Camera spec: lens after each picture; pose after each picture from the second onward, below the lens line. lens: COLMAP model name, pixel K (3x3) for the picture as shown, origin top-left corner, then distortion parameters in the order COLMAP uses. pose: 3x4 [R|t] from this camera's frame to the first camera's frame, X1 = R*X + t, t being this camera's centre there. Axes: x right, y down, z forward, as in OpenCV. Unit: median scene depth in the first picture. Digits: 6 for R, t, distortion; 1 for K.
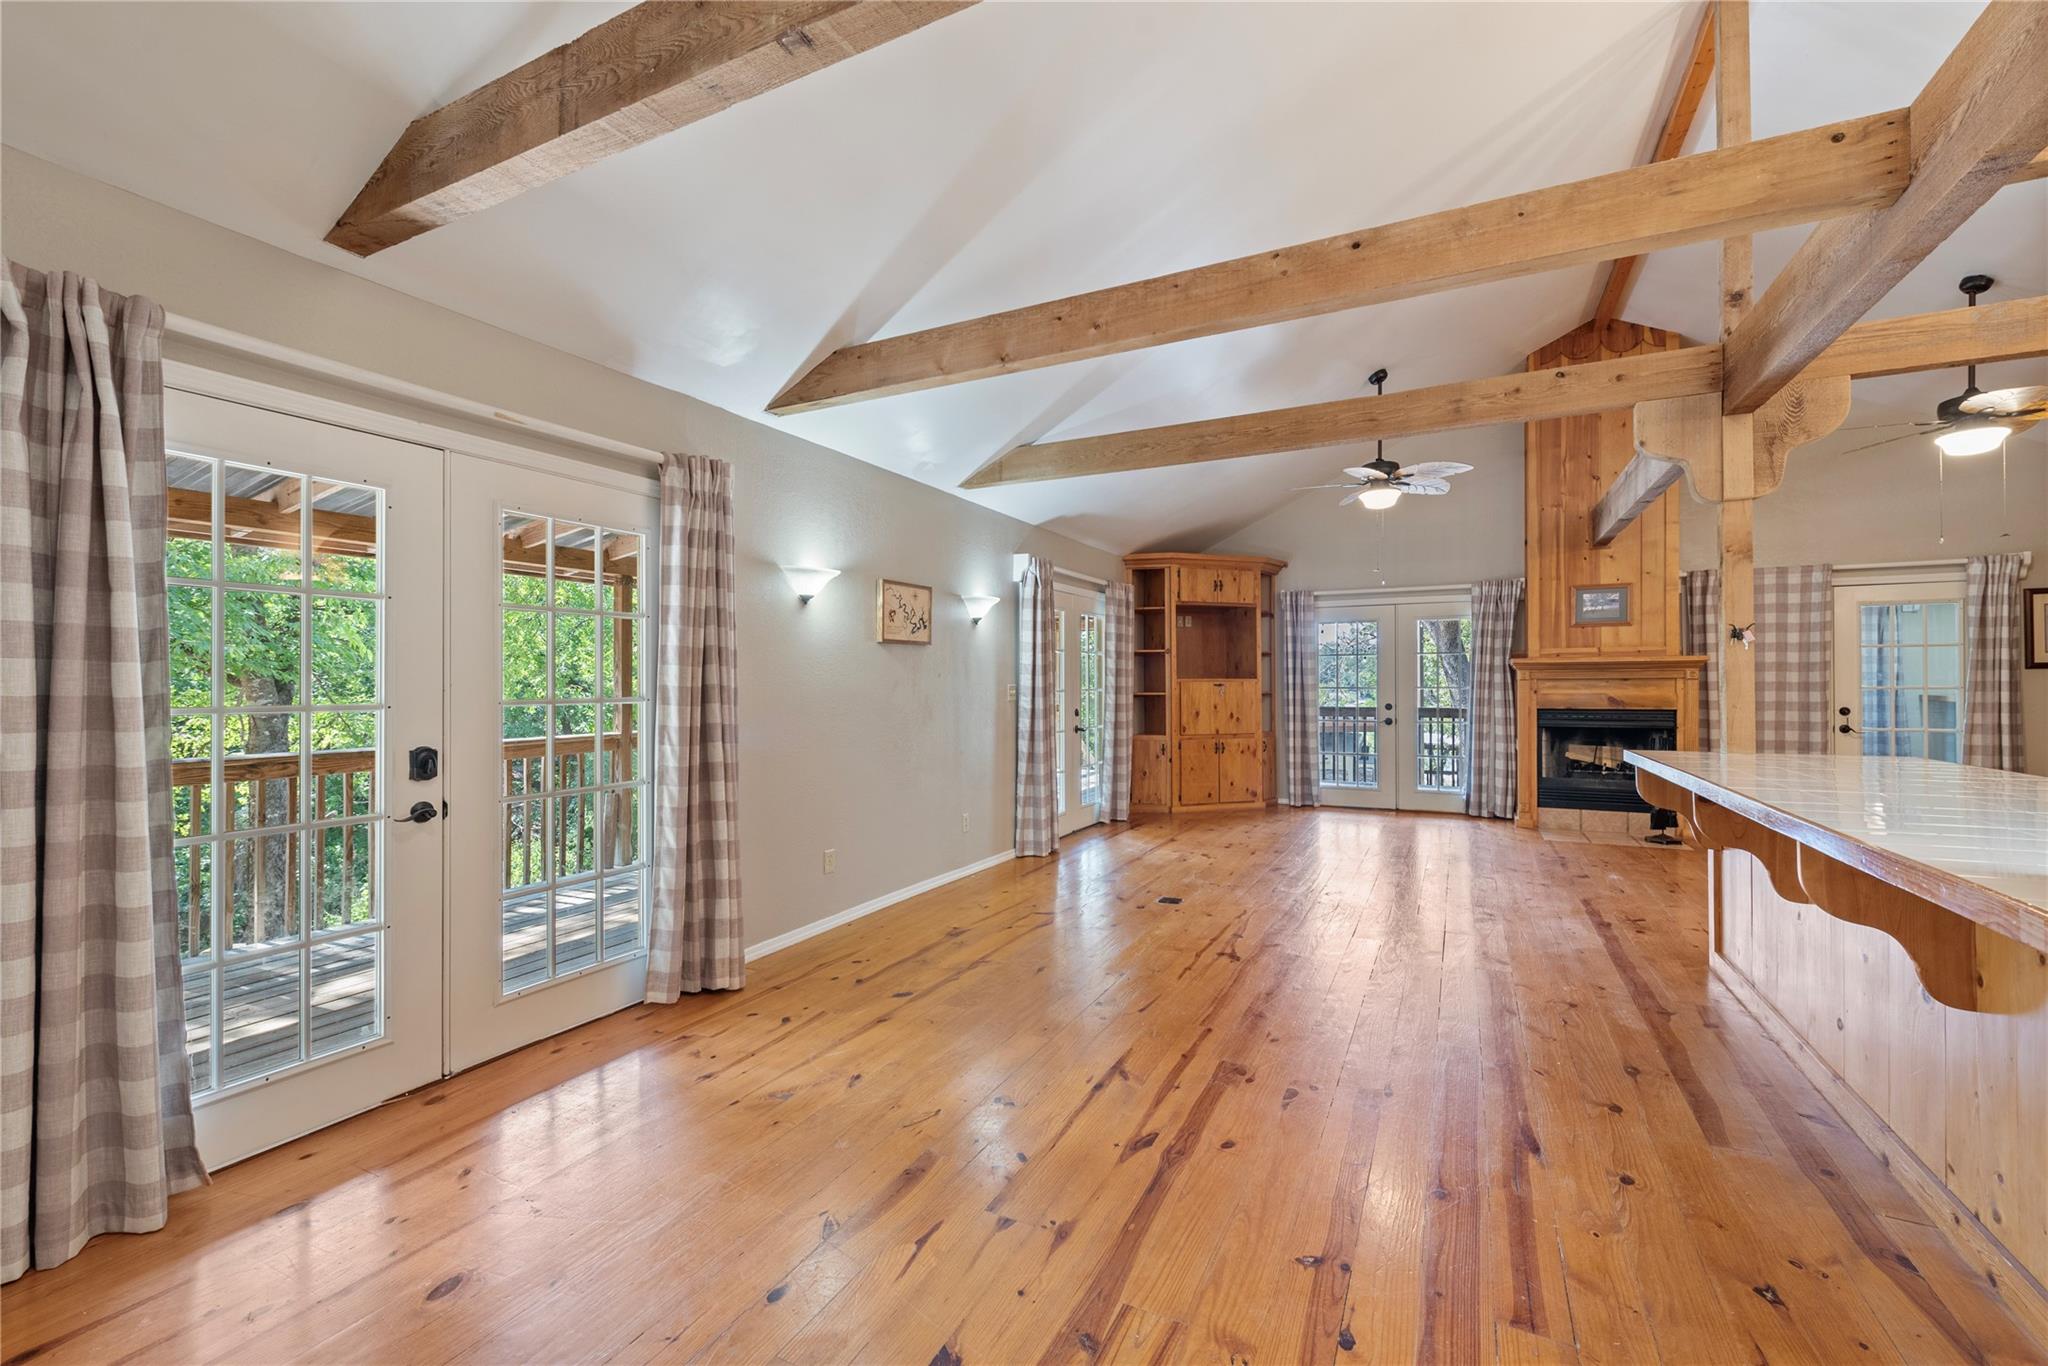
lens RADIAL K [[838.1, 0, 1035.6], [0, 838.1, 677.7], [0, 0, 1]] dist [0.011405, -0.005069]
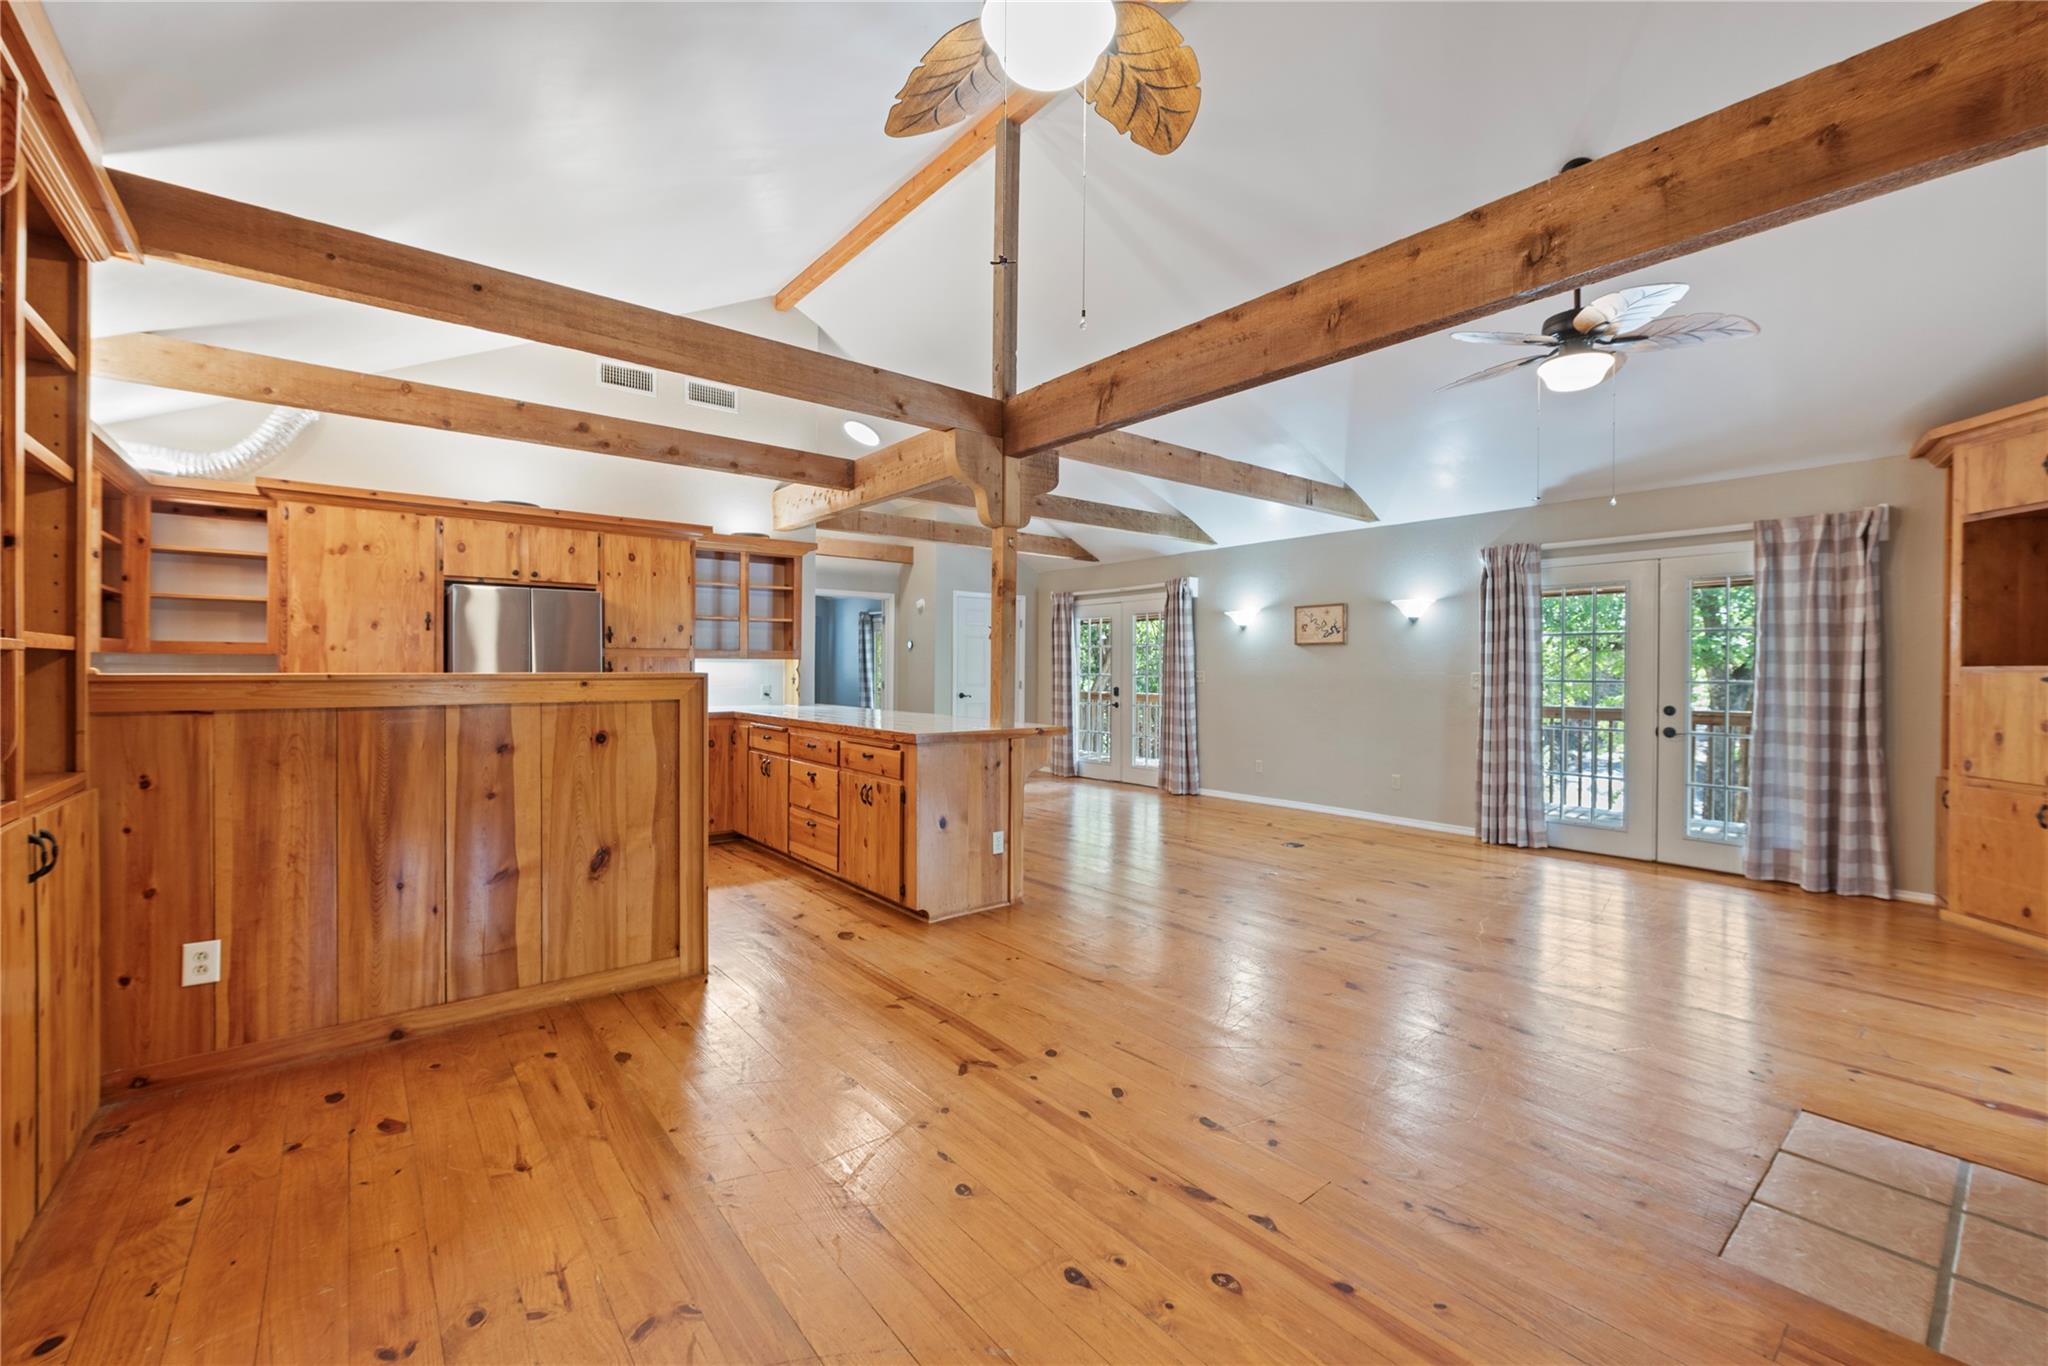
lens RADIAL K [[838.1, 0, 1035.6], [0, 838.1, 677.7], [0, 0, 1]] dist [0.011405, -0.005069]
pose [[-0.399804, 0.011487, -0.916529, 1.038938], [0.004441, 0.999934, 0.010596, 0.000636], [0.916590, 0.000166, -0.399829, 0.814816]]
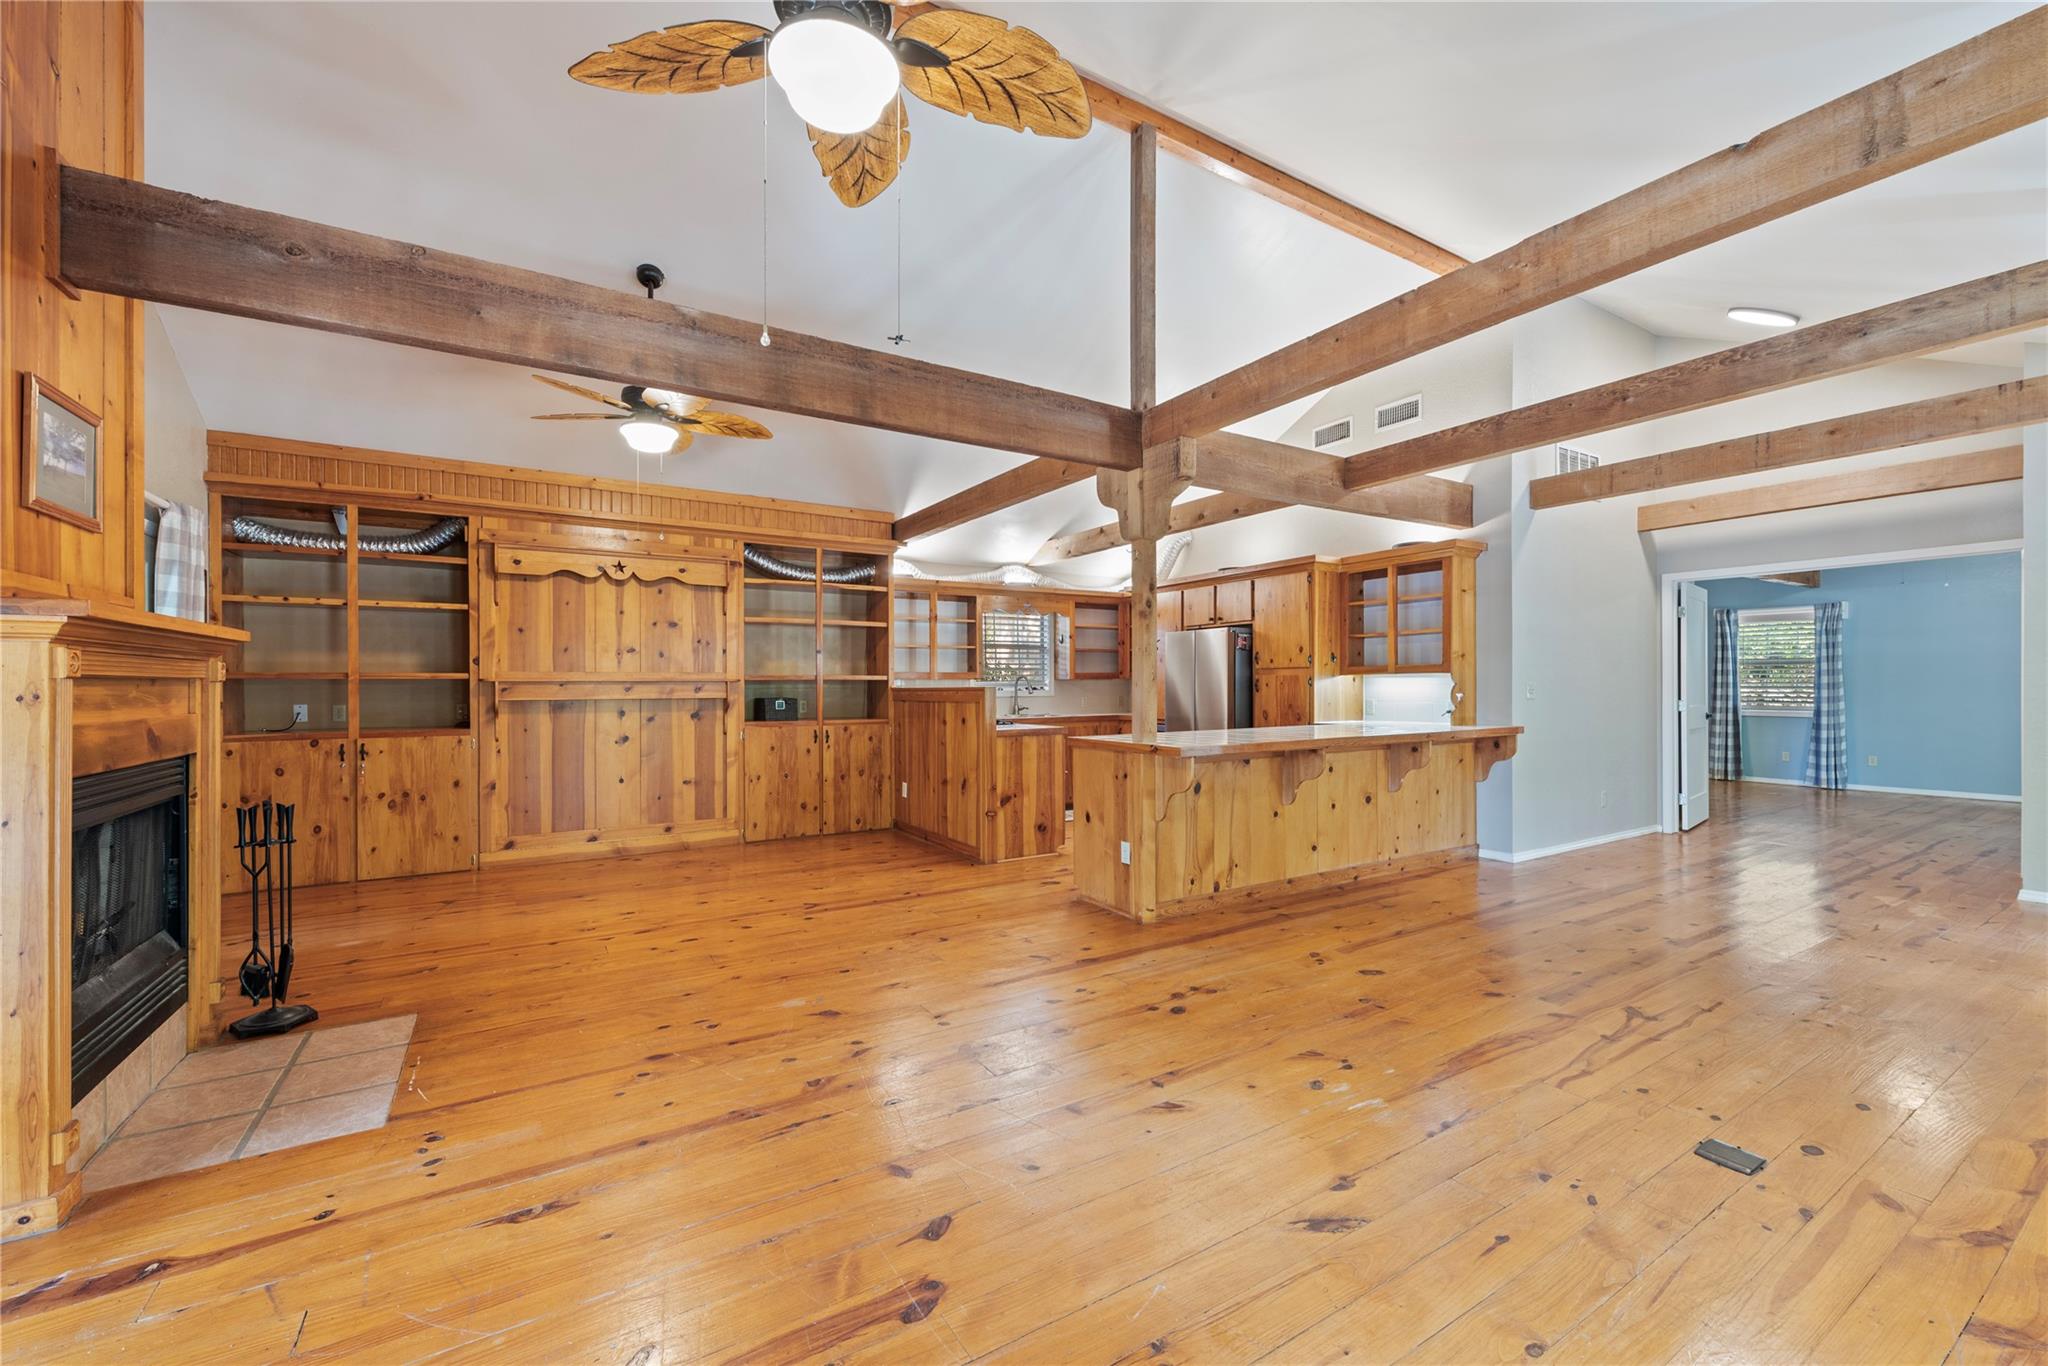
lens RADIAL K [[819.2, 0, 1033.7], [0, 819.2, 691.4], [0, 0, 1]] dist [0.006154, -0.004709]
pose [[-0.855225, 0.003862, 0.518242, 0.179866], [0.002545, 0.999991, -0.003252, 0.009473], [-0.518250, -0.001463, -0.855228, 1.120292]]
